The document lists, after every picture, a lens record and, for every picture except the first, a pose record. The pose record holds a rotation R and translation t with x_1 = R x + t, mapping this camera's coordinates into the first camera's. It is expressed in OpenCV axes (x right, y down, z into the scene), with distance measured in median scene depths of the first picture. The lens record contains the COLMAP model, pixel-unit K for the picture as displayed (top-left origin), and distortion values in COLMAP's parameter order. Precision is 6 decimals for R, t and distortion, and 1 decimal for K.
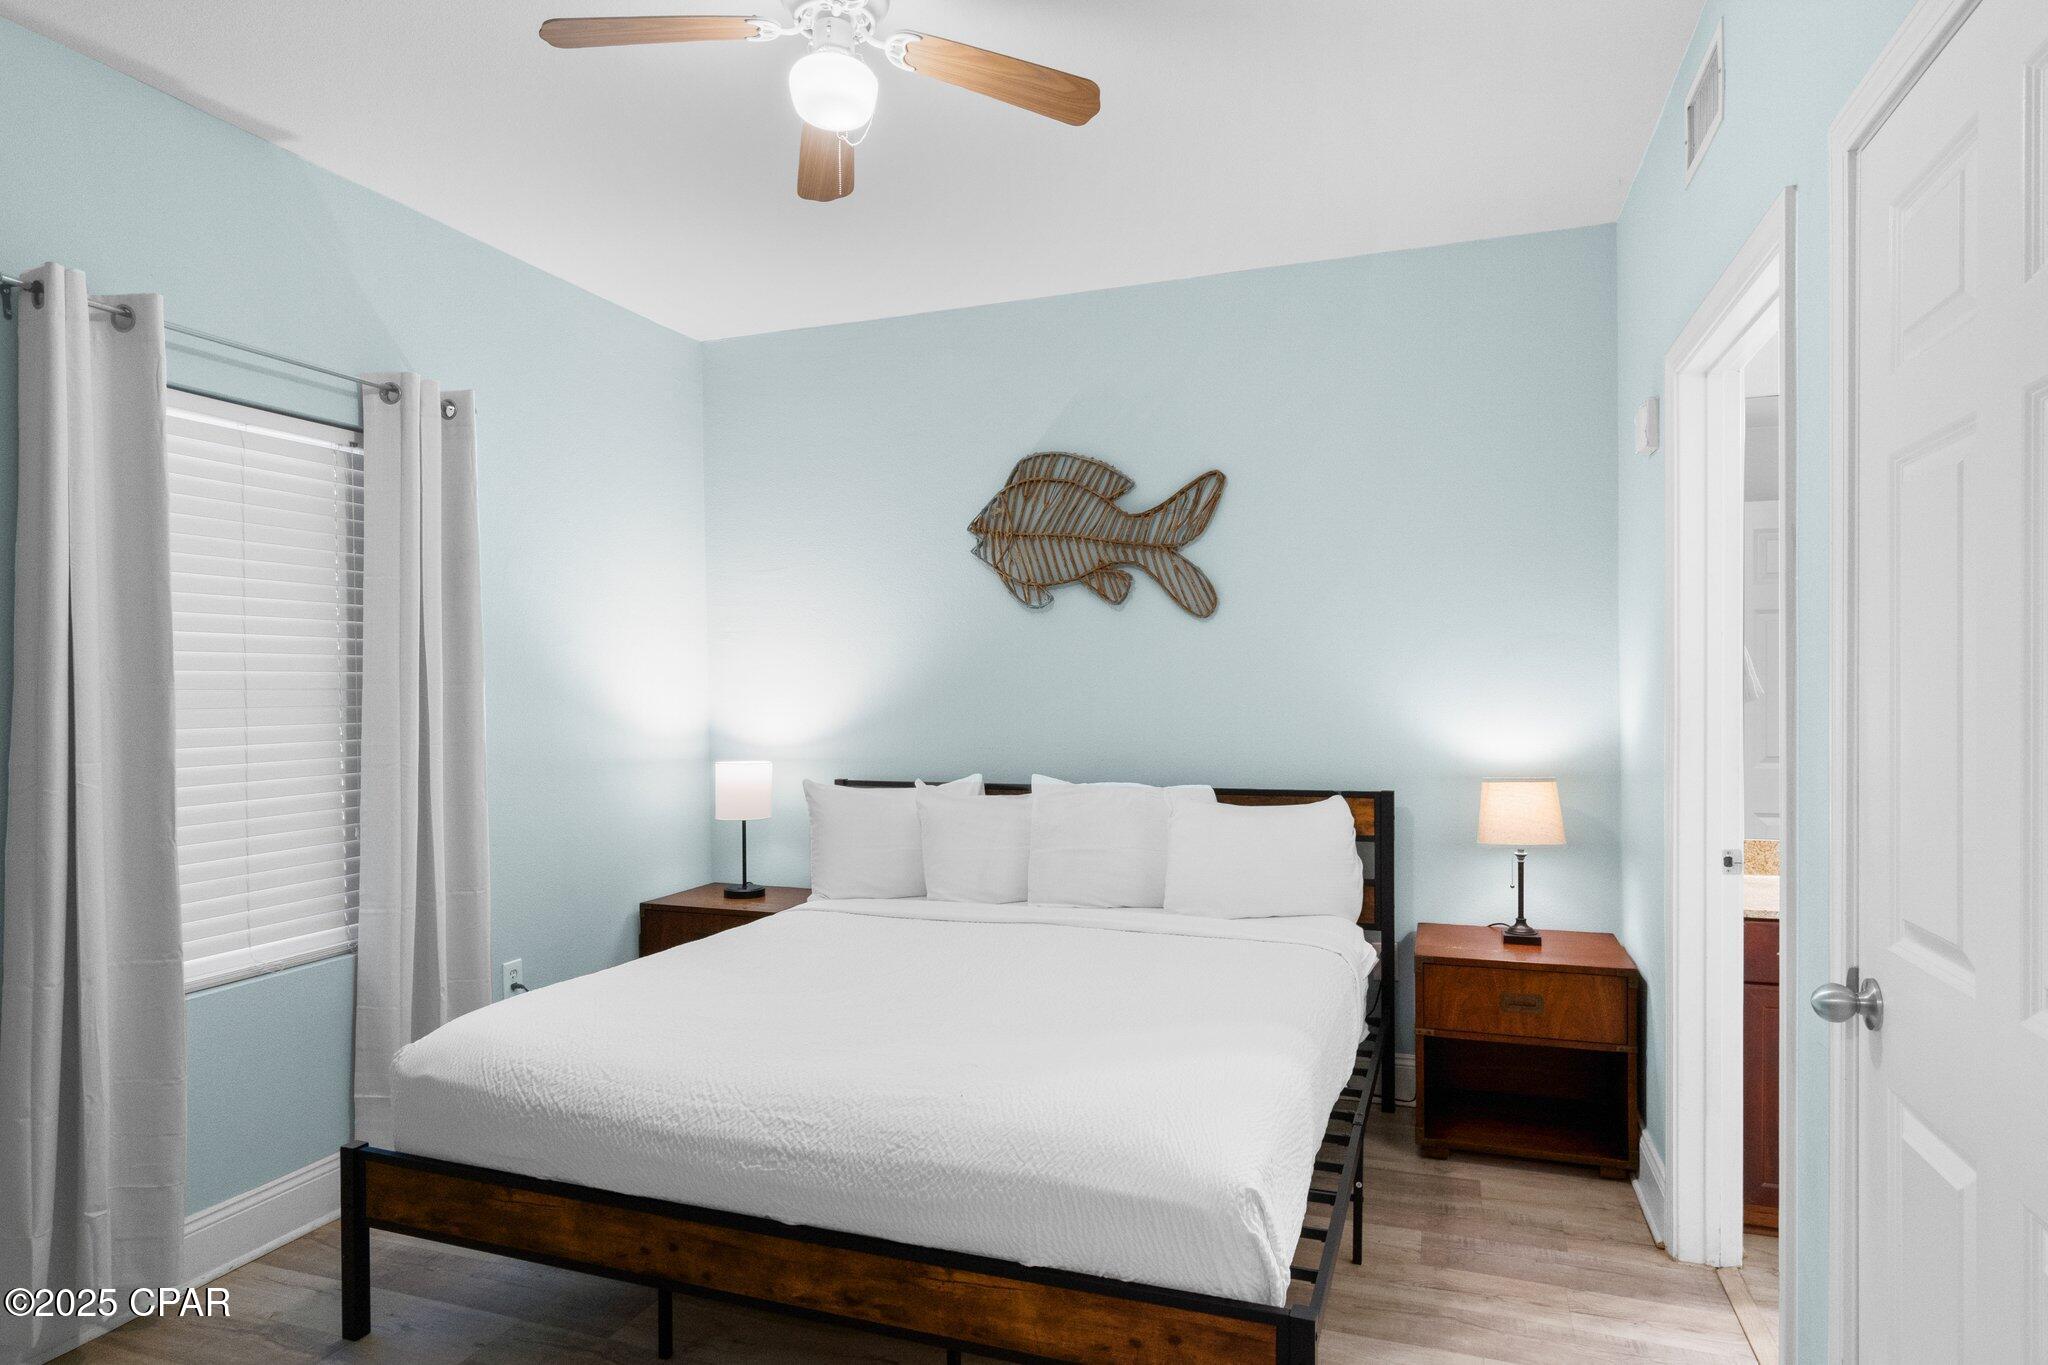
lens RADIAL K [[1167.5, 0, 984.1], [0, 1167.5, 688.9], [0, 0, 1]] dist [-0.001195, 0.000335]
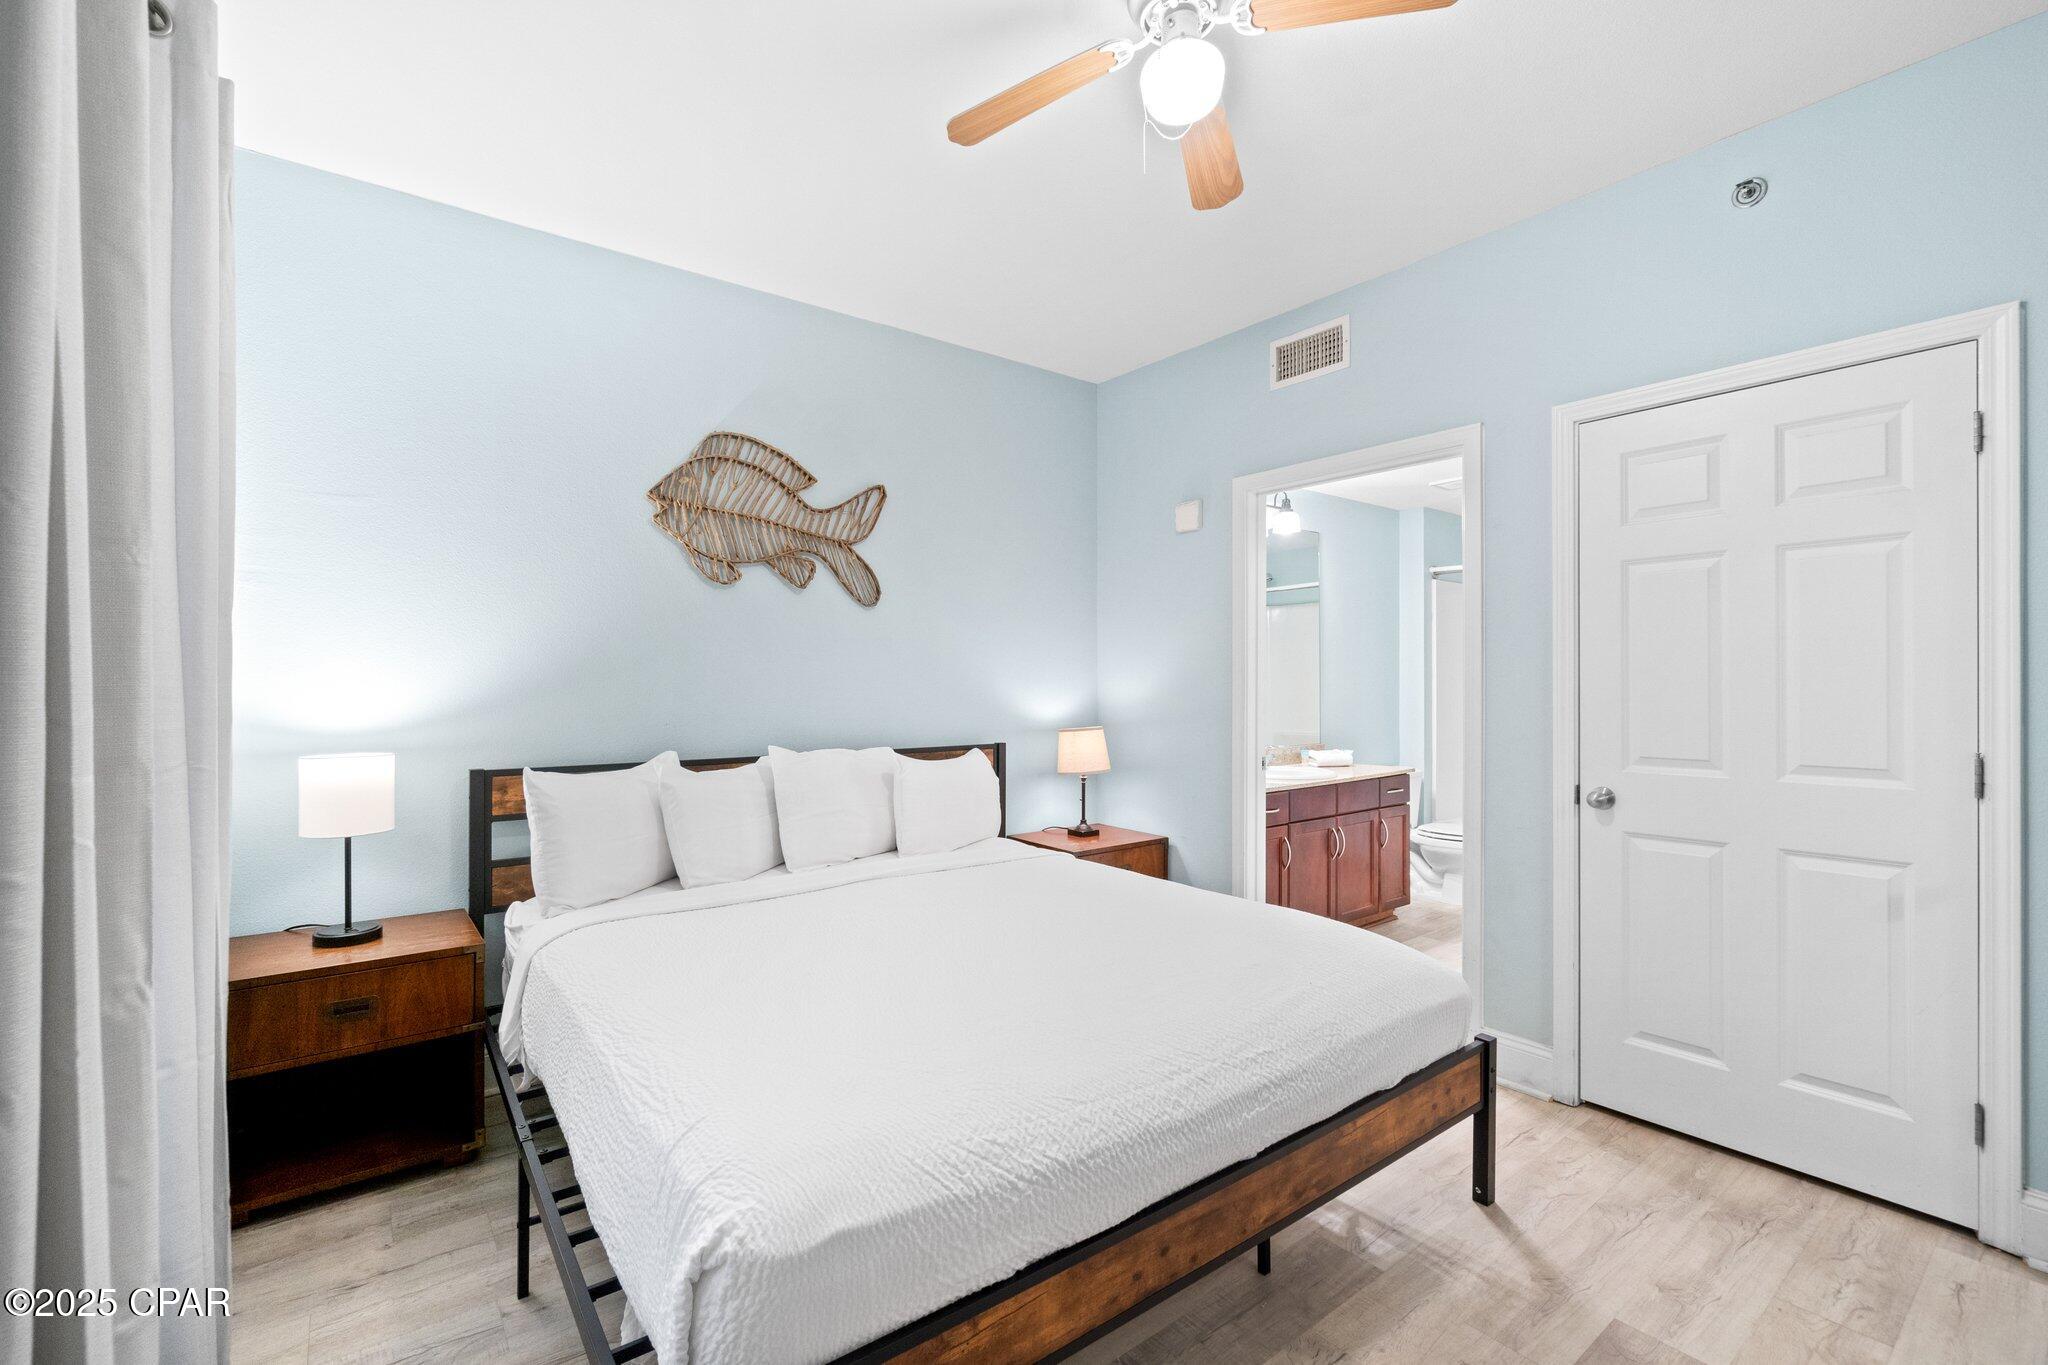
lens RADIAL K [[884.1, 0, 1015.7], [0, 884.1, 683.8], [0, 0, 1]] dist [-0.004184, 0.000080]
pose [[0.538057, 0.006662, 0.842882, -0.486731], [-0.000606, 0.999972, -0.007517, 0.023989], [-0.842909, 0.003534, 0.538045, 0.390655]]
